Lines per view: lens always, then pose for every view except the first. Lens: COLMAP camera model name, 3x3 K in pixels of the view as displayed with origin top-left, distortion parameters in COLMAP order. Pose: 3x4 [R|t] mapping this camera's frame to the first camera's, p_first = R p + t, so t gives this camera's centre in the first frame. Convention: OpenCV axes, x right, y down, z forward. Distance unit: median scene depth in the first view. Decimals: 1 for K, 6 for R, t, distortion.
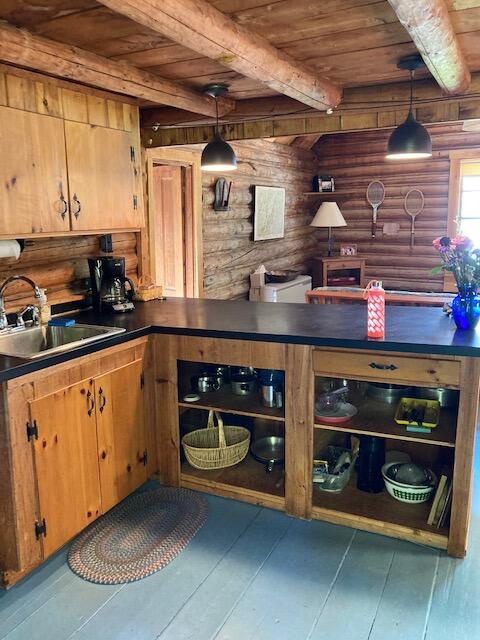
lens RADIAL K [[522.7, 0, 241.8], [0, 522.7, 299.7], [0, 0, 1]] dist [0.010289, 0.007417]
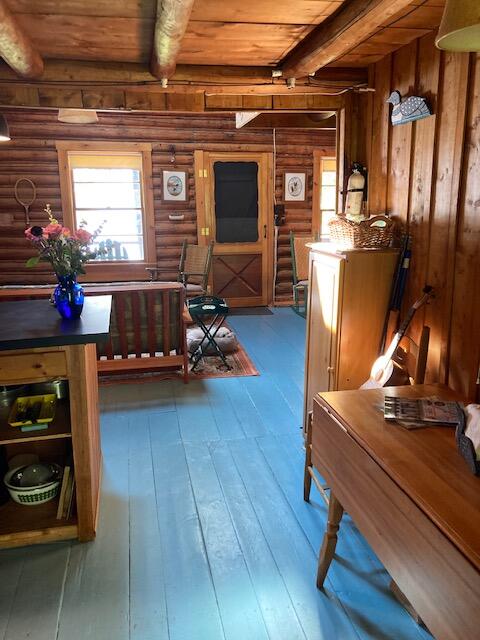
lens RADIAL K [[522.7, 0, 241.8], [0, 522.7, 299.7], [0, 0, 1]] dist [0.010289, 0.007417]
pose [[0.791071, -0.096032, 0.604140, 0.075356], [0.087368, 0.995213, 0.043794, 0.005055], [-0.605454, 0.018138, 0.795674, 0.001058]]
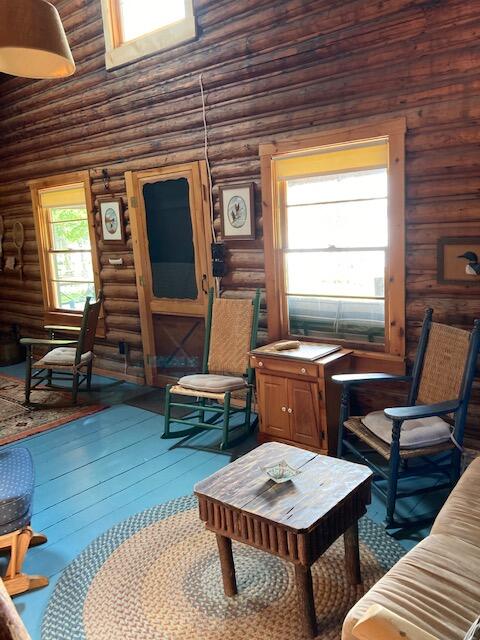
lens RADIAL K [[522.7, 0, 241.8], [0, 522.7, 299.7], [0, 0, 1]] dist [0.010289, 0.007417]
pose [[0.967848, -0.006977, -0.251441, 1.645417], [0.007813, 0.999967, 0.002326, -0.113694], [0.251416, -0.004216, 0.967870, 0.297025]]
